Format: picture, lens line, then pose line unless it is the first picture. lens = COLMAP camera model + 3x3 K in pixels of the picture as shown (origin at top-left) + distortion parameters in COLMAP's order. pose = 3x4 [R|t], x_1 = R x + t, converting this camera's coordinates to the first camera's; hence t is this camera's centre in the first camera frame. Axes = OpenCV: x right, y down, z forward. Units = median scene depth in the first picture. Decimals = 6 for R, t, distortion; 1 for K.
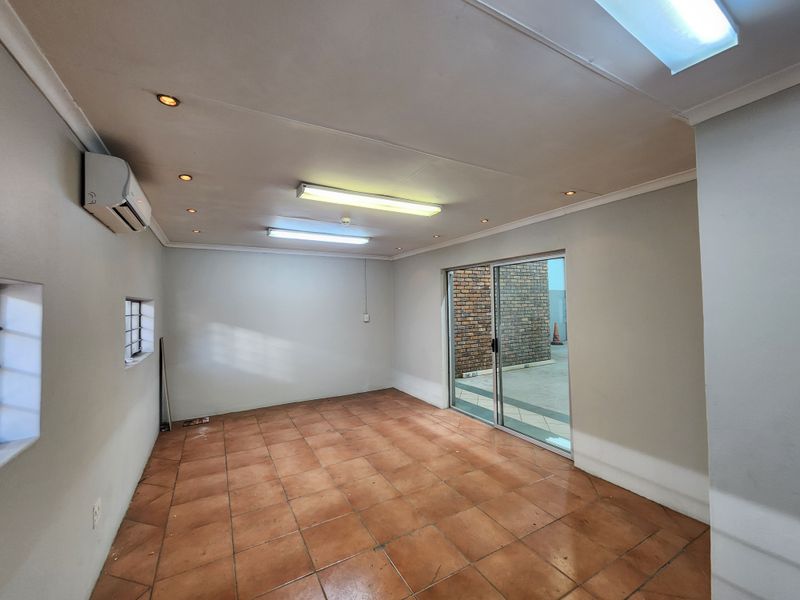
lens RADIAL K [[328.7, 0, 396.8], [0, 328.7, 295.2], [0, 0, 1]] dist [0.004063, -0.003539]
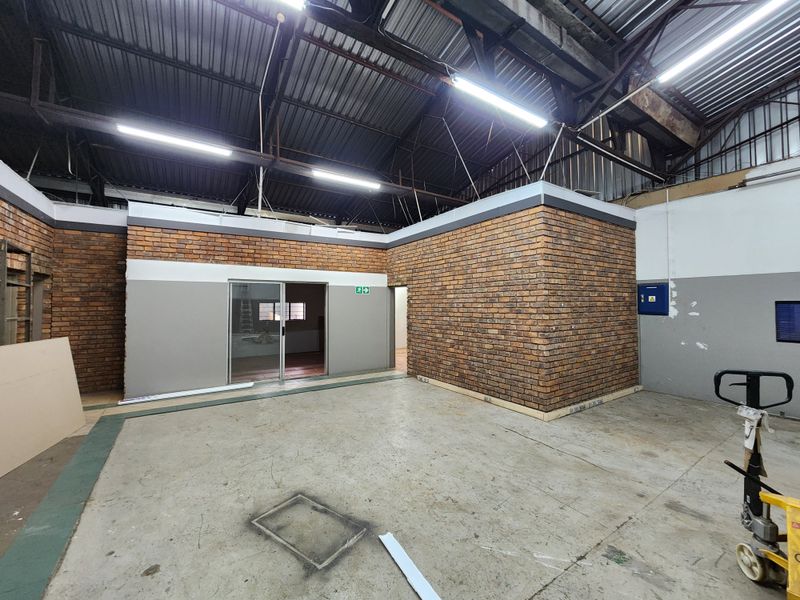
lens RADIAL K [[328.7, 0, 398.8], [0, 328.7, 295.4], [0, 0, 1]] dist [0.004063, -0.003539]
pose [[0.068913, -0.008884, -0.997583, 1.078481], [0.029387, 0.999544, -0.006871, -0.000404], [0.997190, -0.028843, 0.069142, 0.789873]]
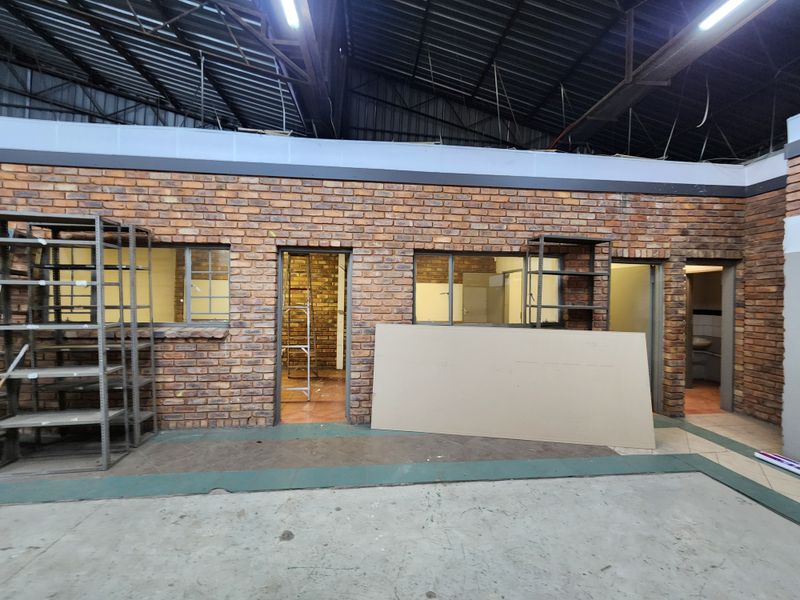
lens RADIAL K [[328.7, 0, 402.2], [0, 328.7, 294.8], [0, 0, 1]] dist [0.004063, -0.003539]
pose [[-0.917917, 0.002973, 0.396762, 0.655340], [-0.010707, 0.999422, -0.032259, 0.013168], [-0.396628, -0.033859, -0.917355, 0.824484]]
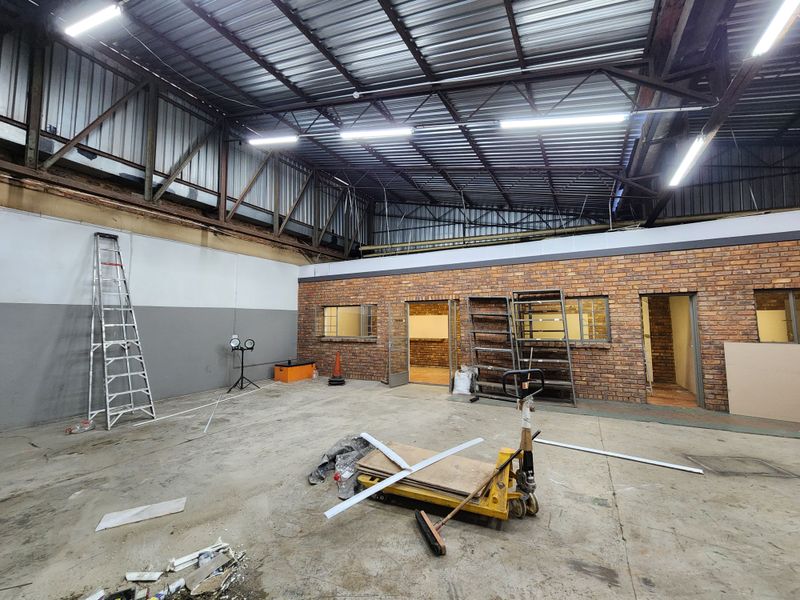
lens RADIAL K [[328.7, 0, 398.4], [0, 328.7, 293.7], [0, 0, 1]] dist [0.004063, -0.003539]
pose [[-0.529867, 0.090808, 0.843205, 0.647607], [-0.009044, 0.993590, -0.112686, 0.022256], [-0.848032, -0.067334, -0.525649, 1.334761]]
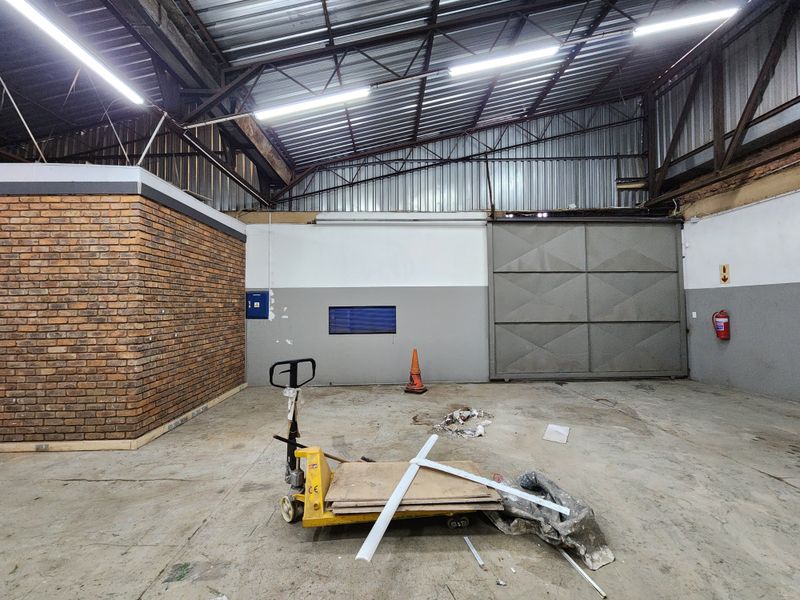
lens RADIAL K [[328.7, 0, 400.0], [0, 328.7, 294.1], [0, 0, 1]] dist [0.004063, -0.003539]
pose [[0.891461, -0.010726, -0.452970, 1.093345], [0.009145, 0.999942, -0.005680, -0.000453], [0.453005, 0.000921, 0.891508, 0.823855]]
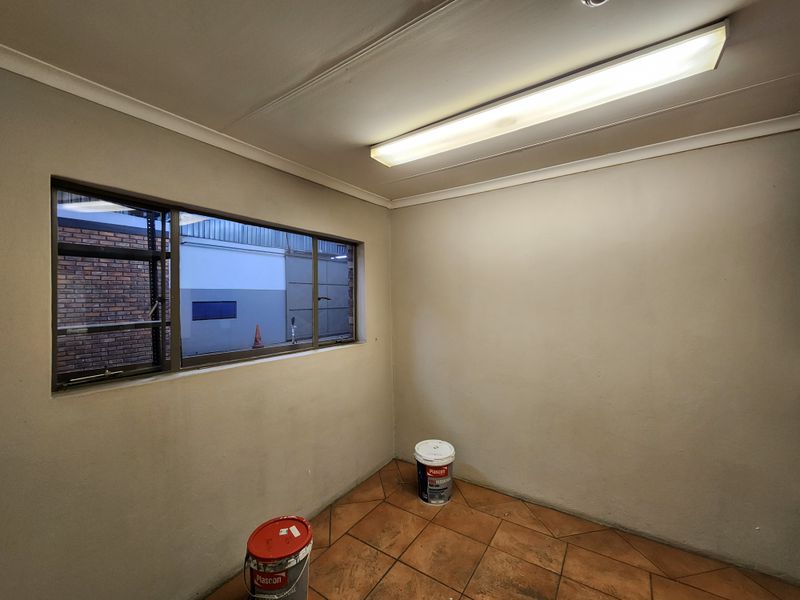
lens RADIAL K [[328.7, 0, 400.9], [0, 328.7, 298.3], [0, 0, 1]] dist [0.004063, -0.003539]
pose [[0.894963, 0.005291, 0.446110, 0.673709], [-0.013249, 0.999804, 0.014721, -0.016539], [-0.445944, -0.019085, 0.894857, -0.025179]]
